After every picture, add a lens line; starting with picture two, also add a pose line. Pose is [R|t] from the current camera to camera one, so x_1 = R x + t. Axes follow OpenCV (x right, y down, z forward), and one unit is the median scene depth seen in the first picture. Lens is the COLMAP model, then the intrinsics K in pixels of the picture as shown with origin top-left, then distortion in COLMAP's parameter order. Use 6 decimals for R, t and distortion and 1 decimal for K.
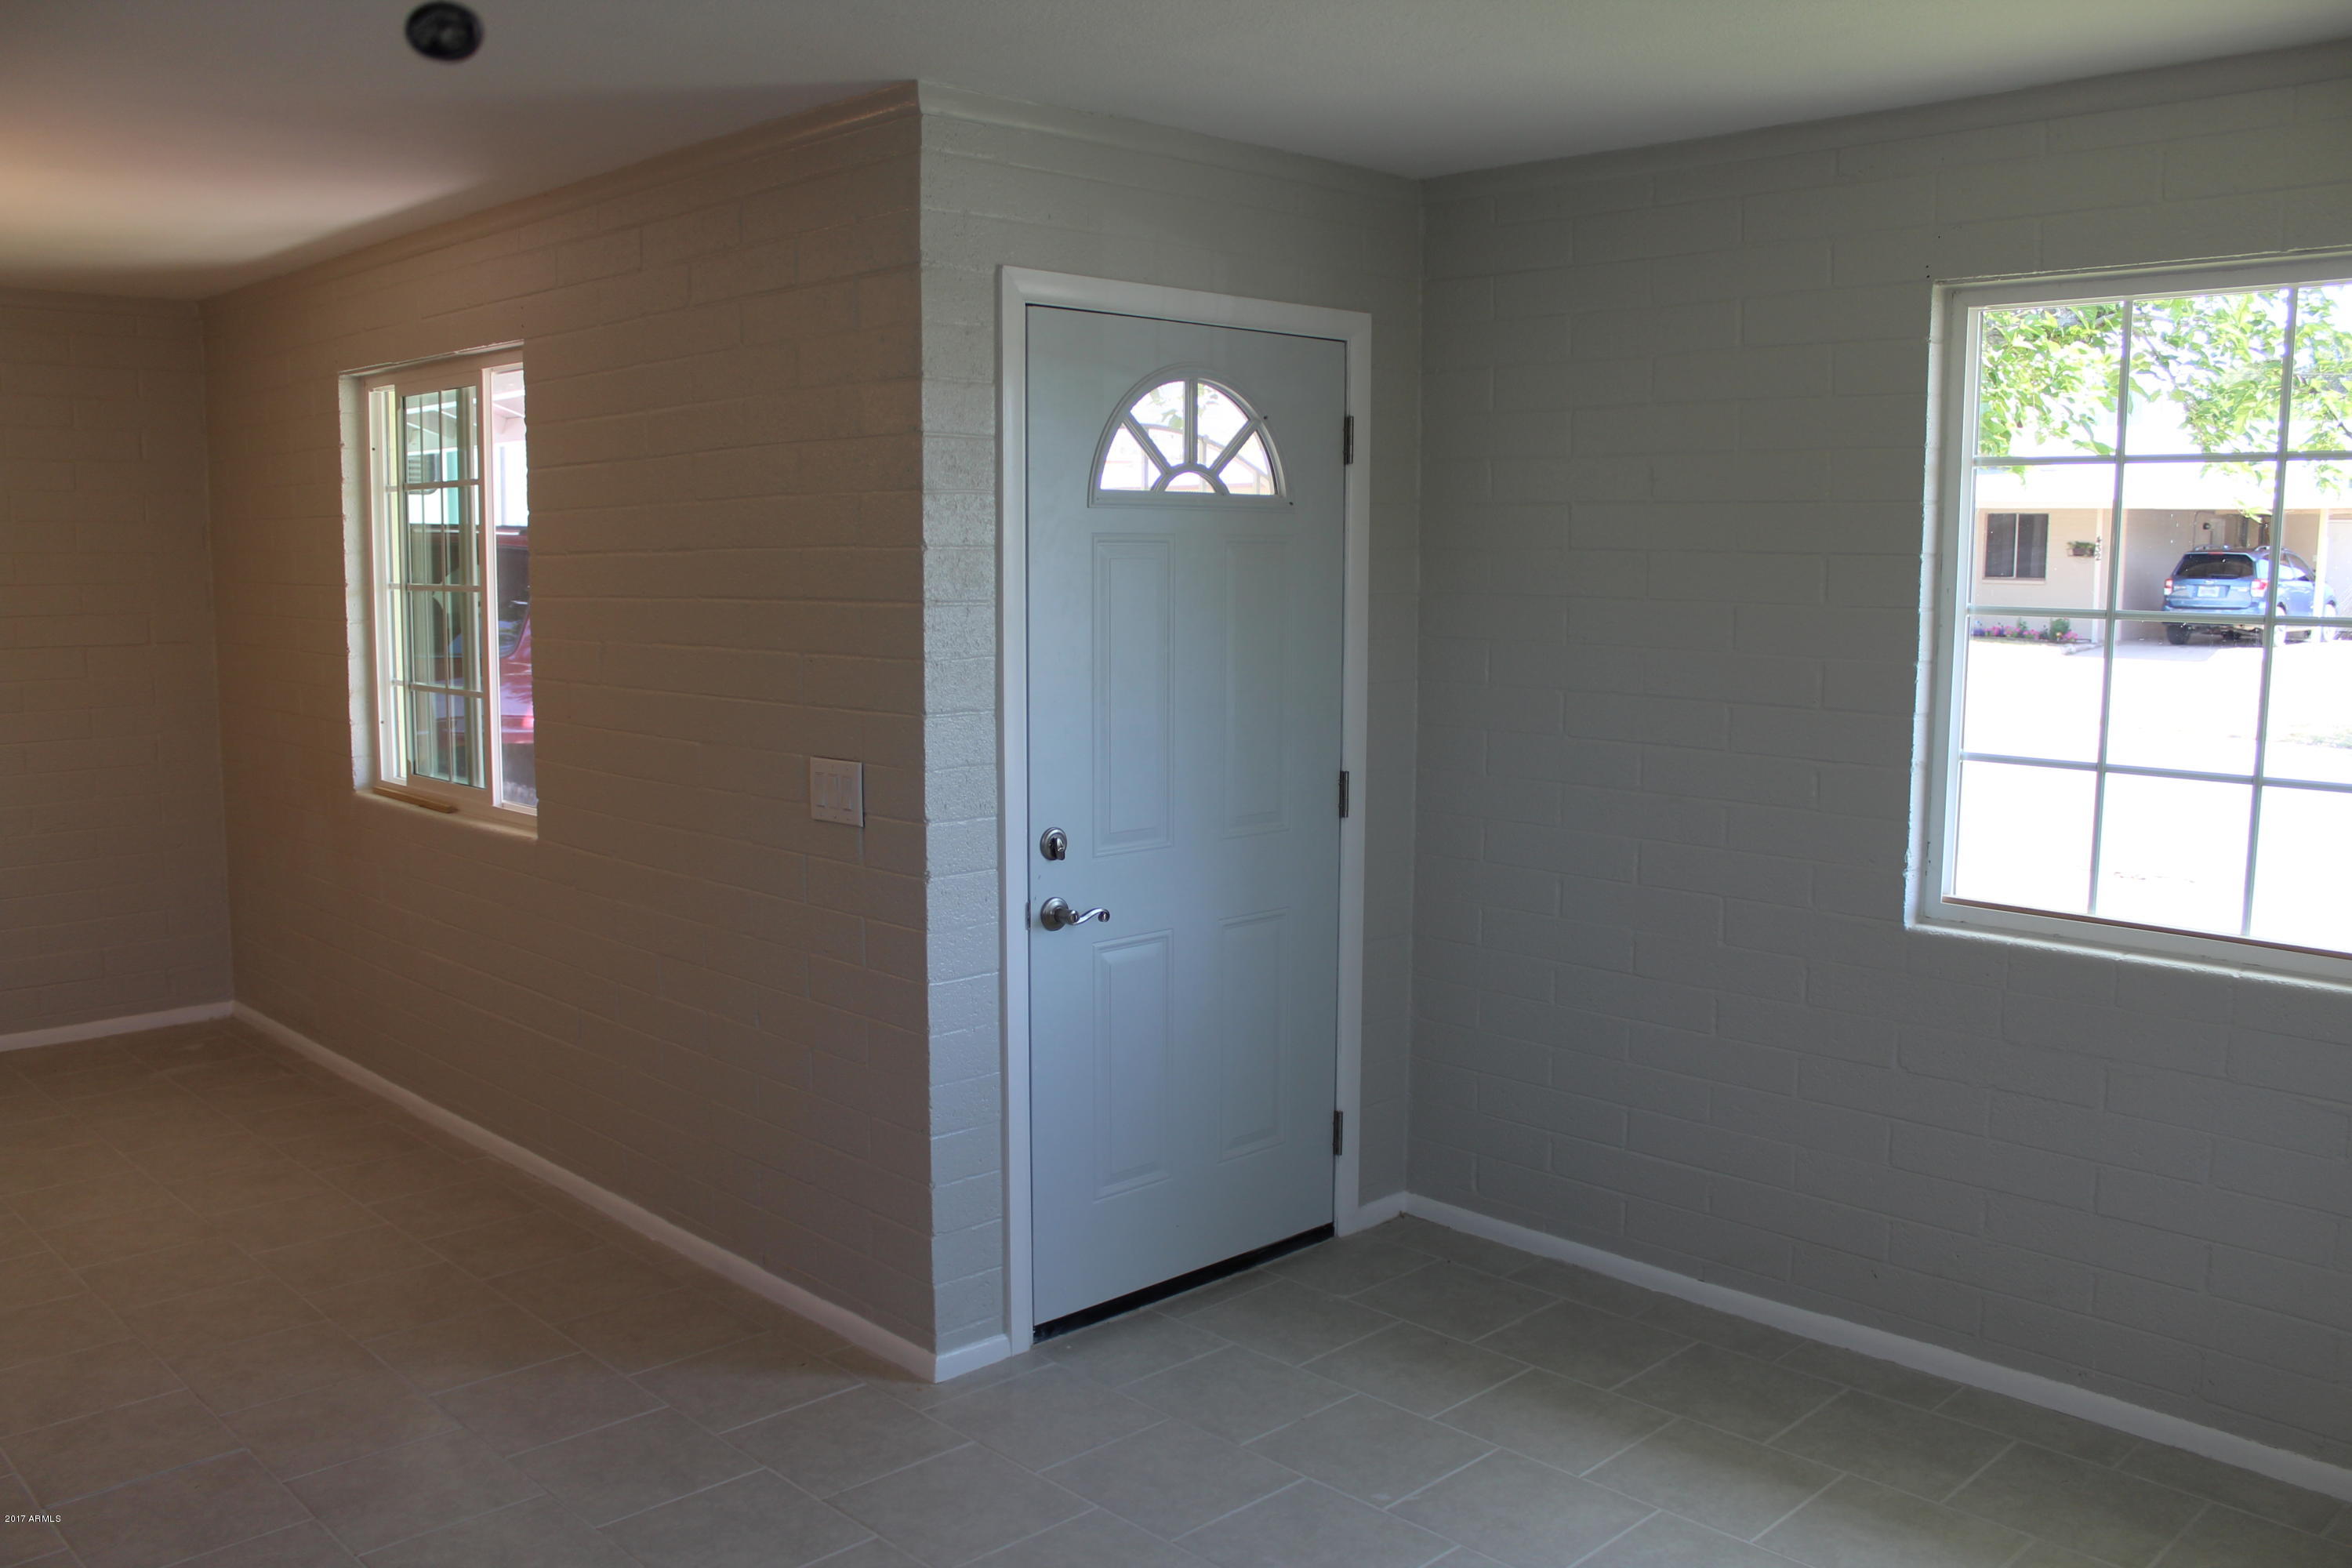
lens RADIAL K [[1989.1, 0, 1161.1], [0, 1989.1, 809.6], [0, 0, 1]] dist [-0.165142, 0.156570]
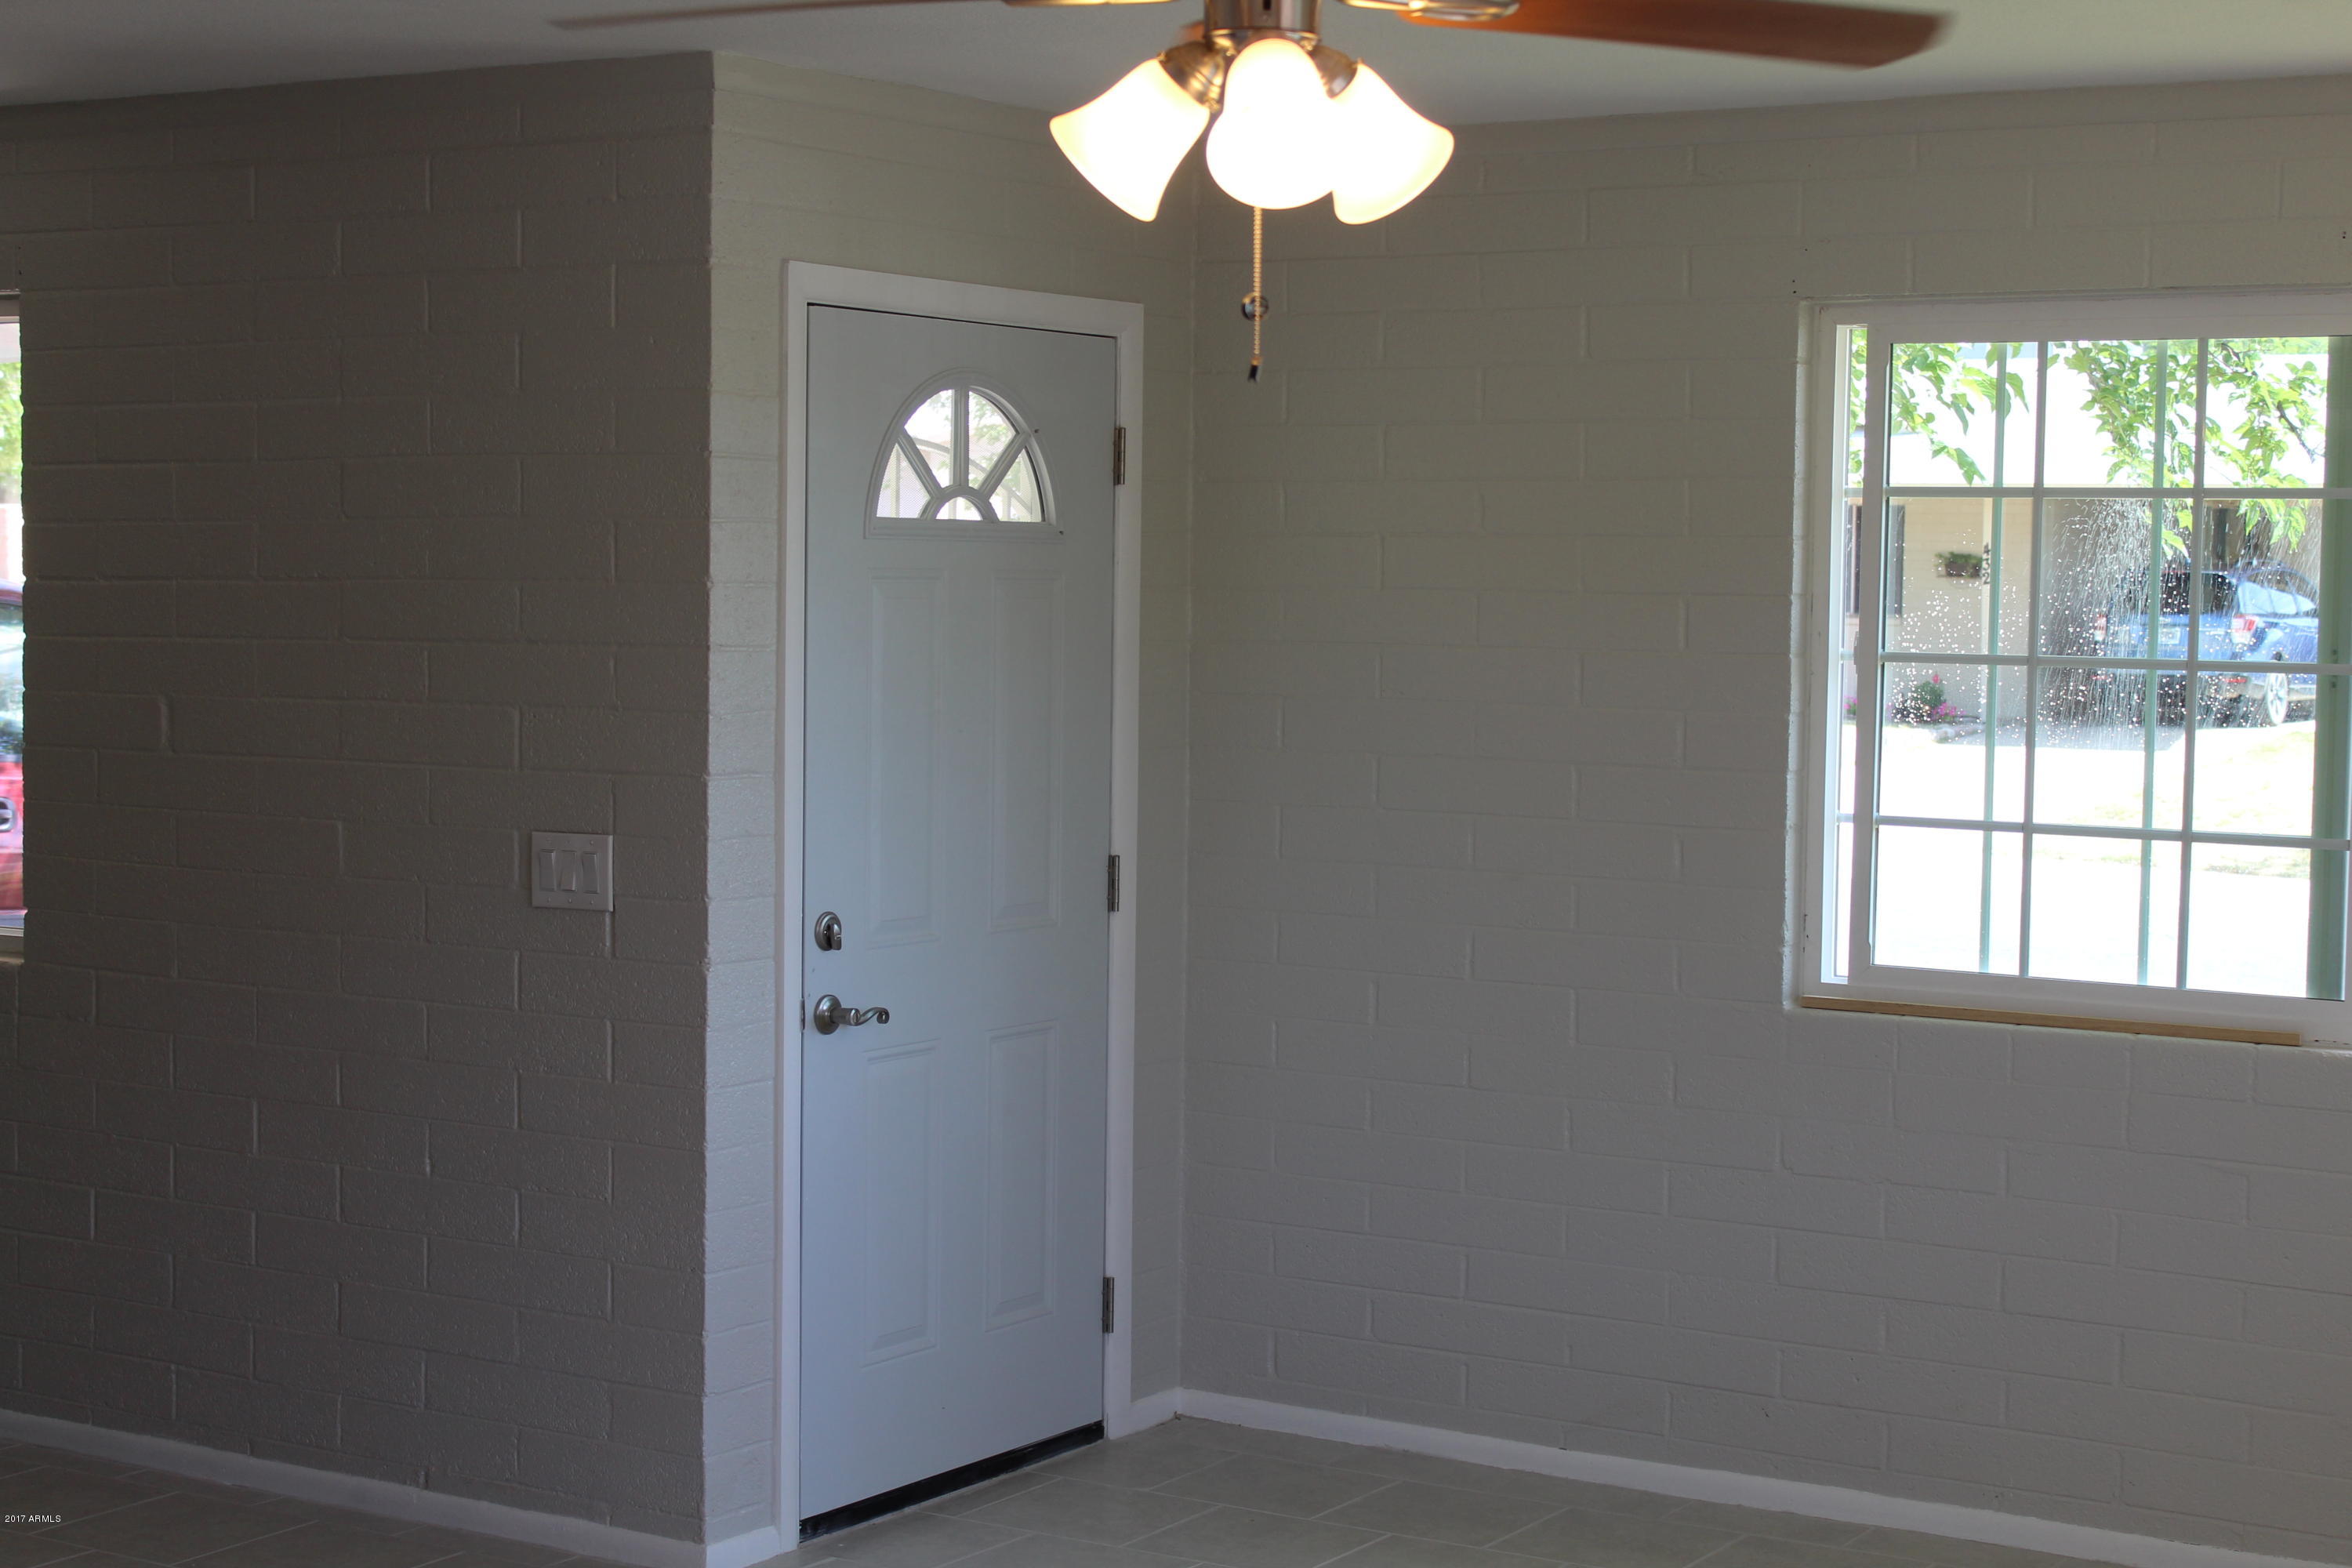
lens RADIAL K [[3788.9, 0, 1178.2], [0, 3788.9, 793.4], [0, 0, 1]] dist [-0.030827, 0.000000]
pose [[0.971510, -0.005009, 0.236947, -0.283292], [0.021508, 0.997515, -0.067099, 0.068220], [-0.236022, 0.070283, 0.969203, -0.592483]]
